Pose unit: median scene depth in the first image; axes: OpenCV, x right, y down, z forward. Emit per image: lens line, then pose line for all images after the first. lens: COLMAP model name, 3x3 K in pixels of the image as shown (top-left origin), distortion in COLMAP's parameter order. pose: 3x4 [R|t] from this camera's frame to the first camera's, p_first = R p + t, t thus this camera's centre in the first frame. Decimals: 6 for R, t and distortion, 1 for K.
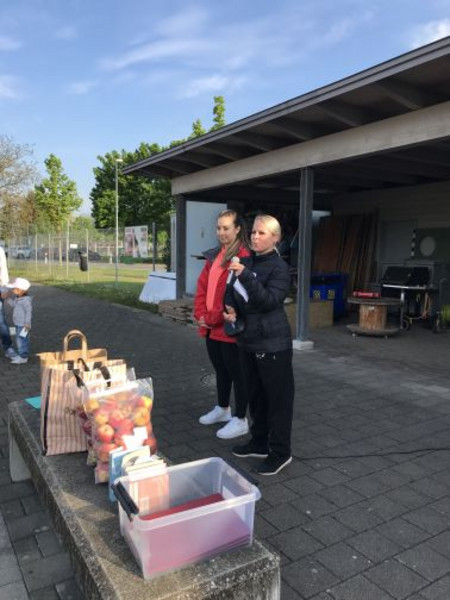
lens RADIAL K [[492.5, 0, 225.6], [0, 492.5, 294.6], [0, 0, 1]] dist [0.034410, -0.030173]
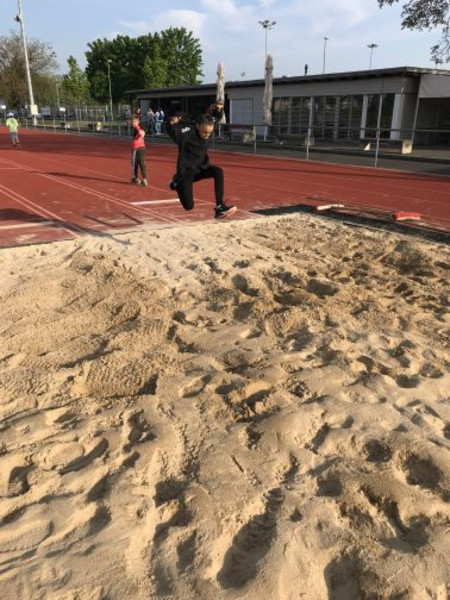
lens RADIAL K [[492.5, 0, 225.6], [0, 492.5, 294.6], [0, 0, 1]] dist [0.034410, -0.030173]
pose [[0.999146, -0.020496, 0.035886, 0.079861], [0.010351, 0.964787, 0.262829, 0.052580], [-0.040009, -0.262233, 0.964175, -0.623731]]
